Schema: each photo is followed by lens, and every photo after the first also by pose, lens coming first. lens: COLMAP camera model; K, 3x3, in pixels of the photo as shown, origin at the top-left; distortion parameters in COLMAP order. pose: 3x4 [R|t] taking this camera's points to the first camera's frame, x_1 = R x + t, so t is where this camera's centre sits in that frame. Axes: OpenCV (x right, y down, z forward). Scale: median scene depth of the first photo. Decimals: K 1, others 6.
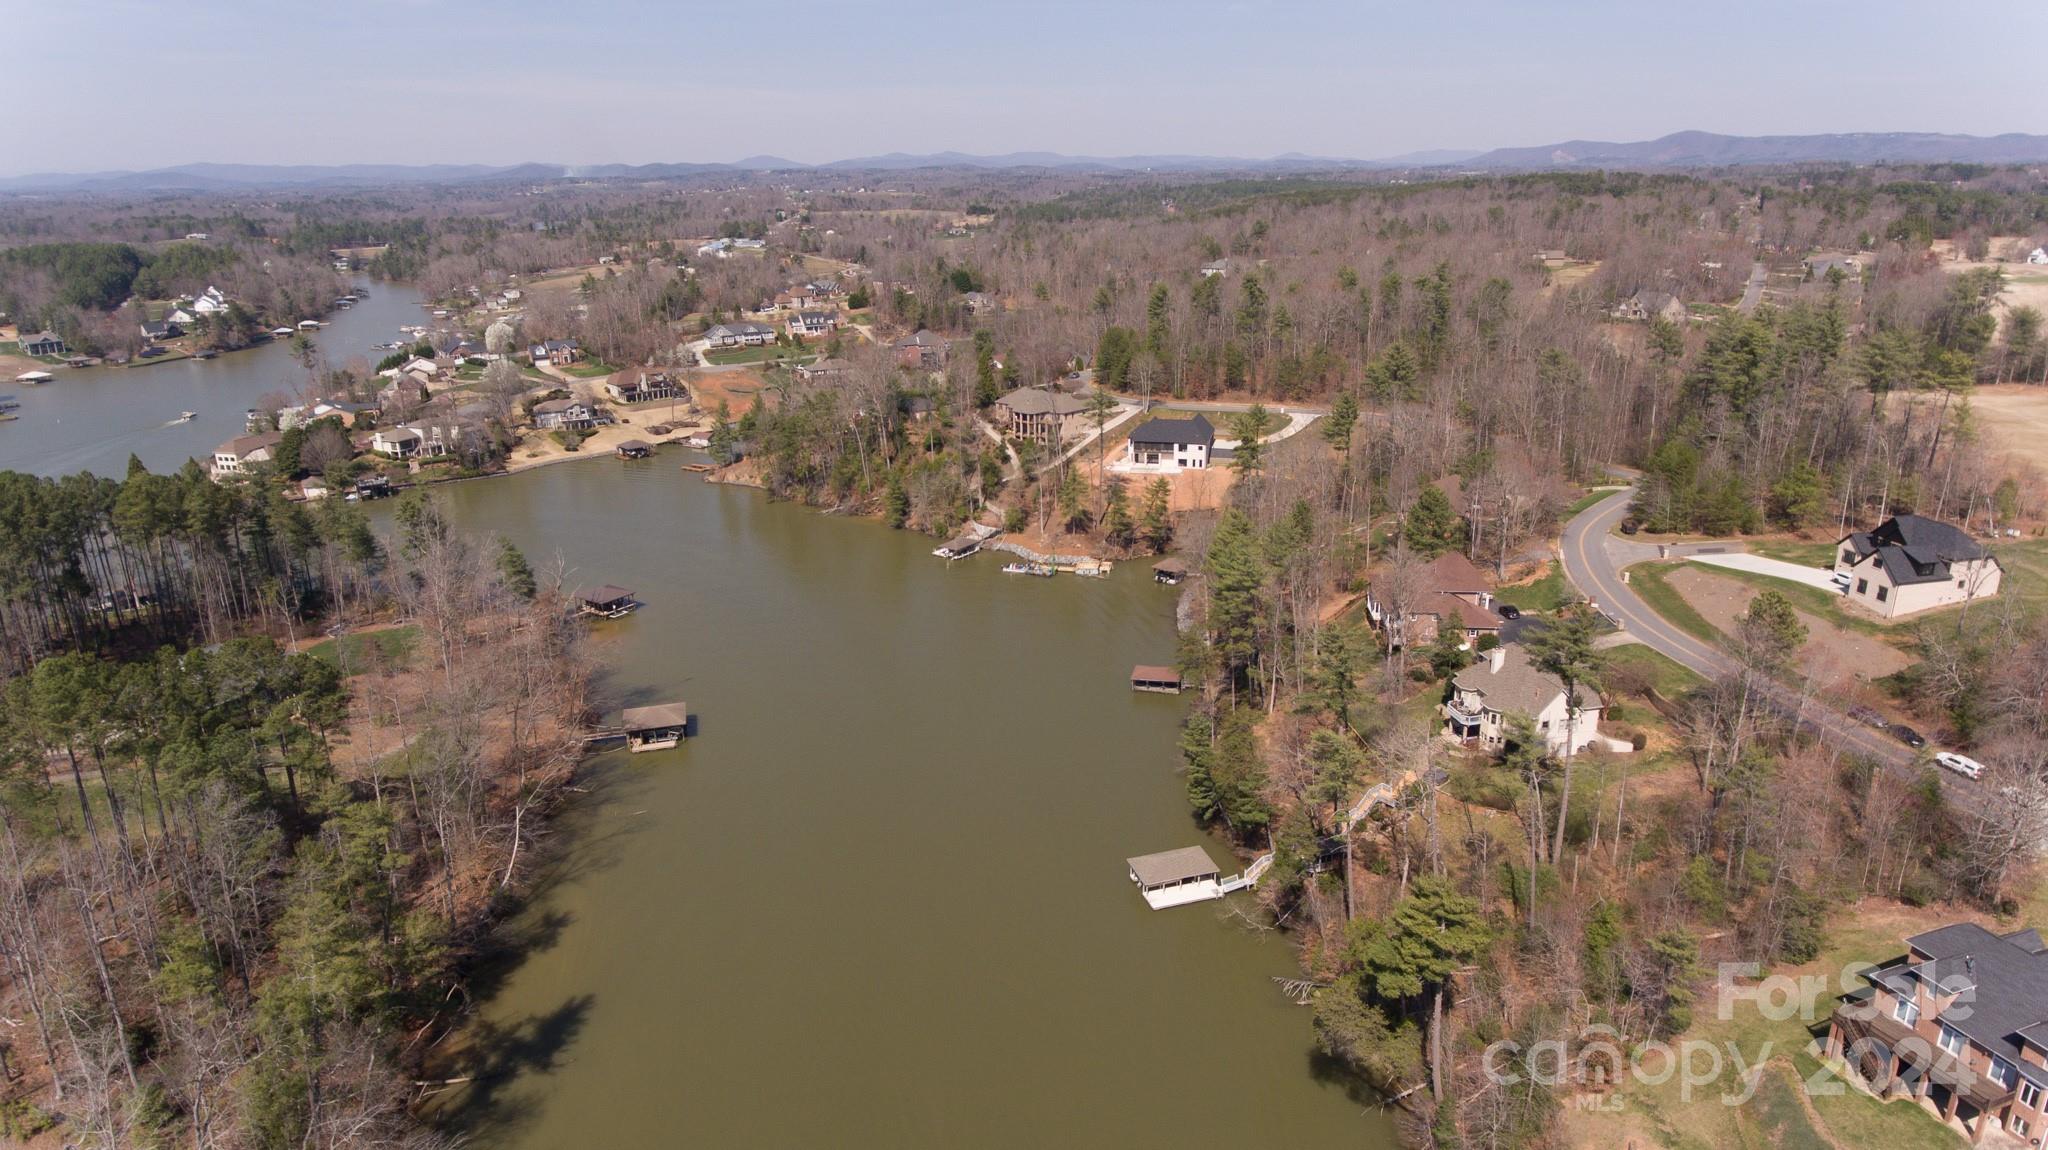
lens RADIAL K [[1205.5, 0, 1024.0], [0, 1205.5, 575.0], [0, 0, 1]] dist [-0.002113, -0.001330]
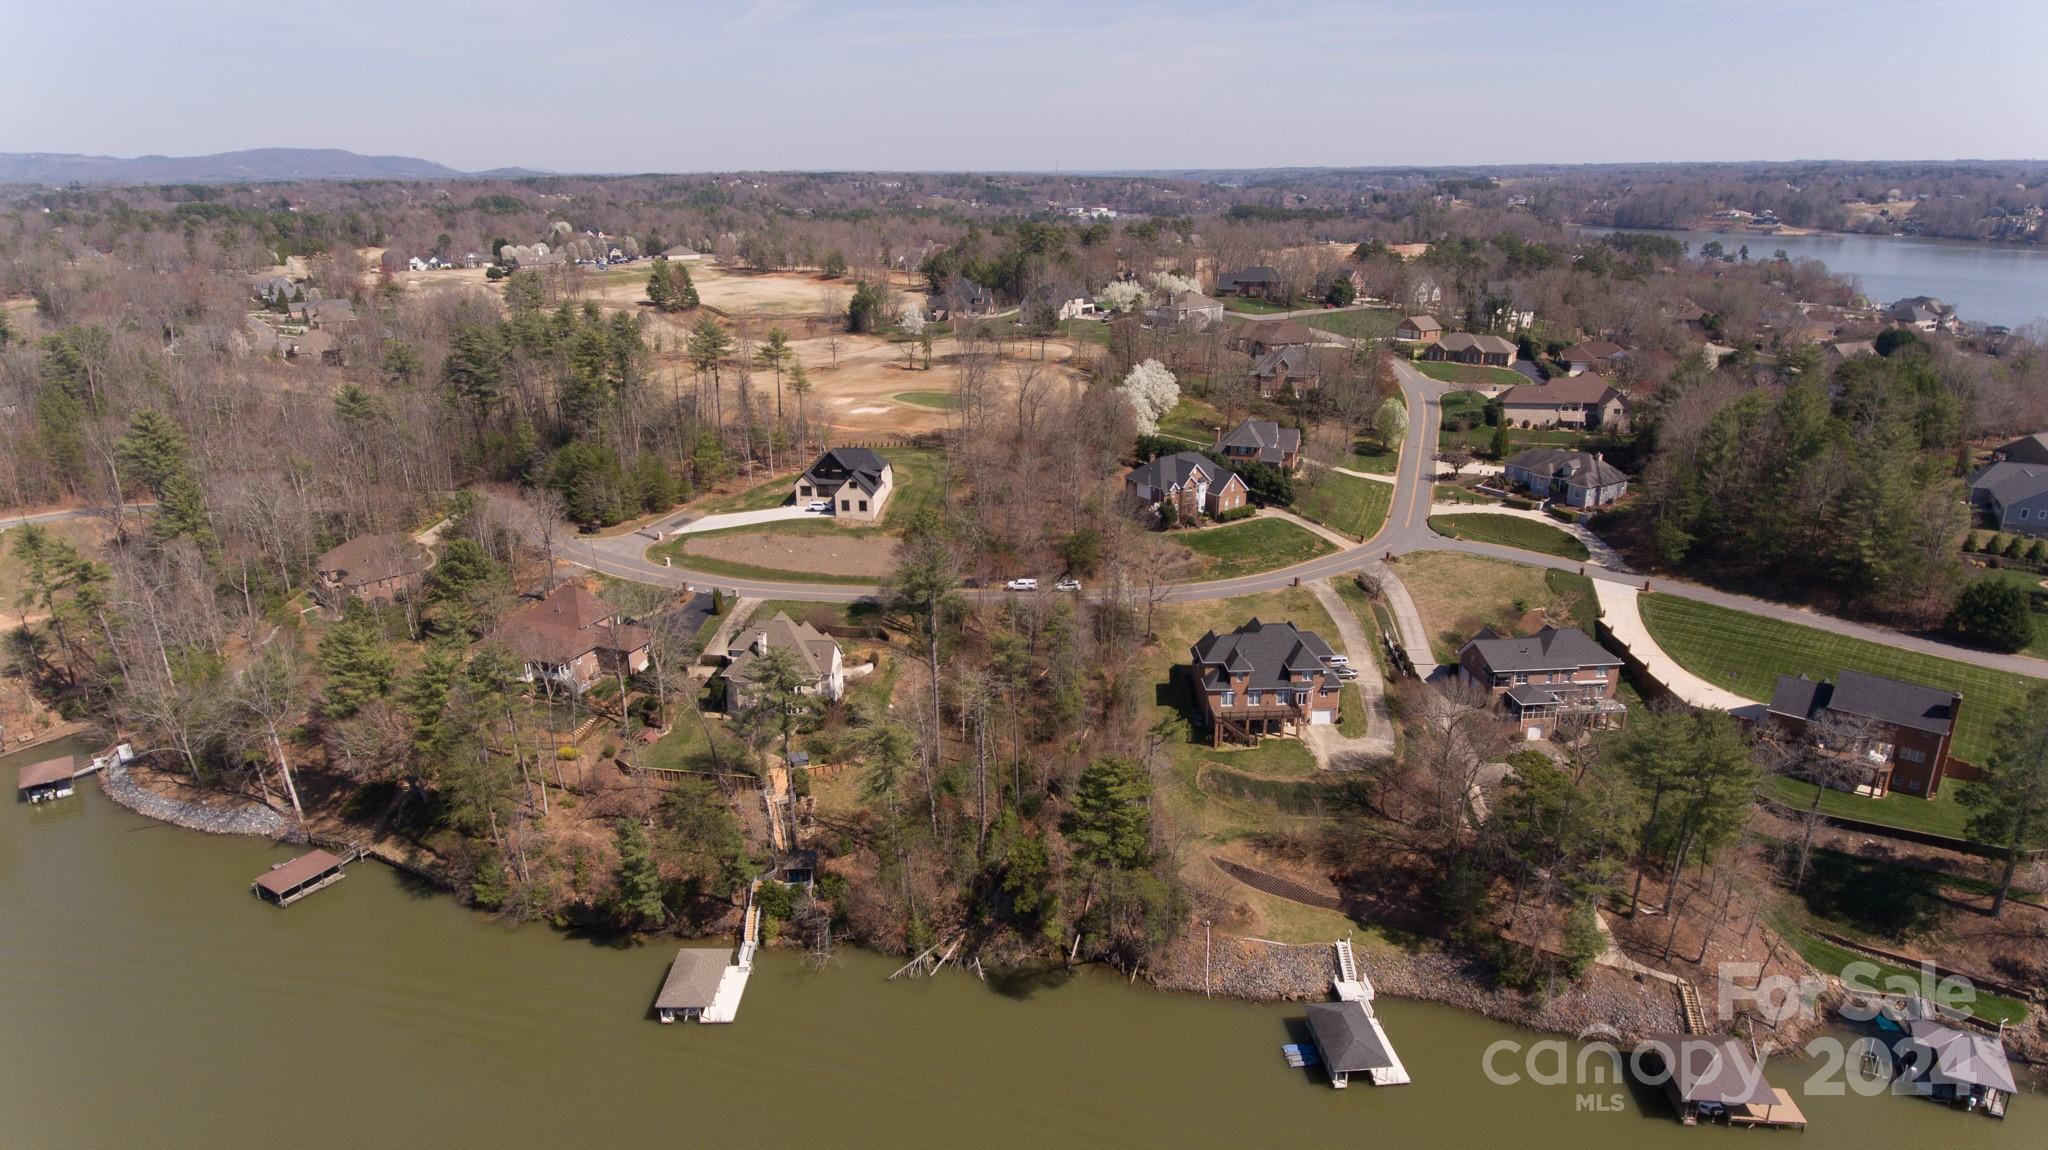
lens RADIAL K [[1205.5, 0, 1024.0], [0, 1205.5, 575.0], [0, 0, 1]] dist [-0.002113, -0.001330]
pose [[0.300213, -0.292838, 0.907809, -0.266540], [0.307010, 0.930732, 0.198704, -0.069631], [-0.903115, 0.219053, 0.369322, 0.199961]]
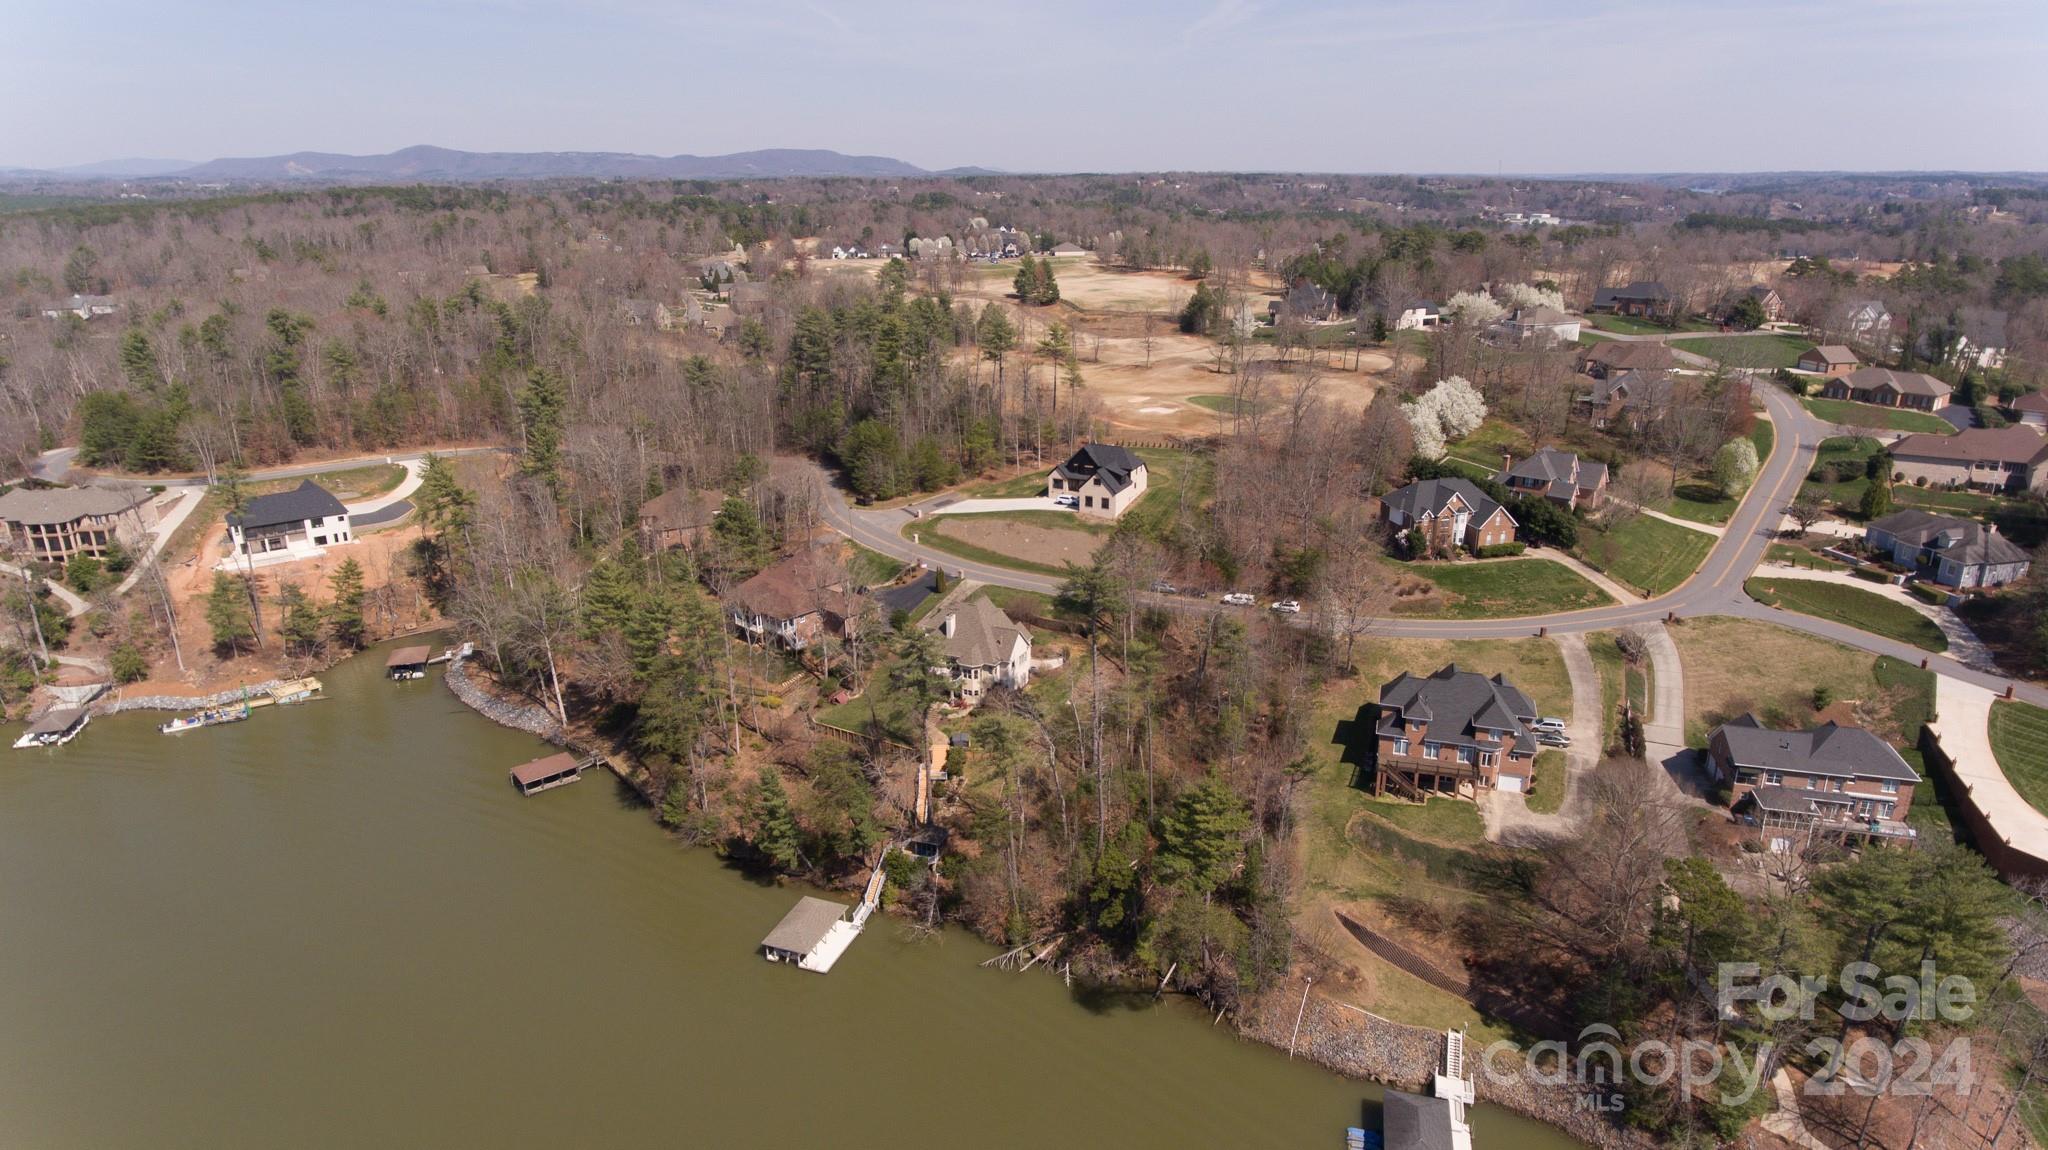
lens RADIAL K [[1205.5, 0, 1024.0], [0, 1205.5, 575.0], [0, 0, 1]] dist [-0.002113, -0.001330]
pose [[0.602770, -0.240054, 0.760948, -0.217786], [0.247594, 0.962867, 0.107625, -0.041905], [-0.758528, 0.123533, 0.639824, 0.119786]]
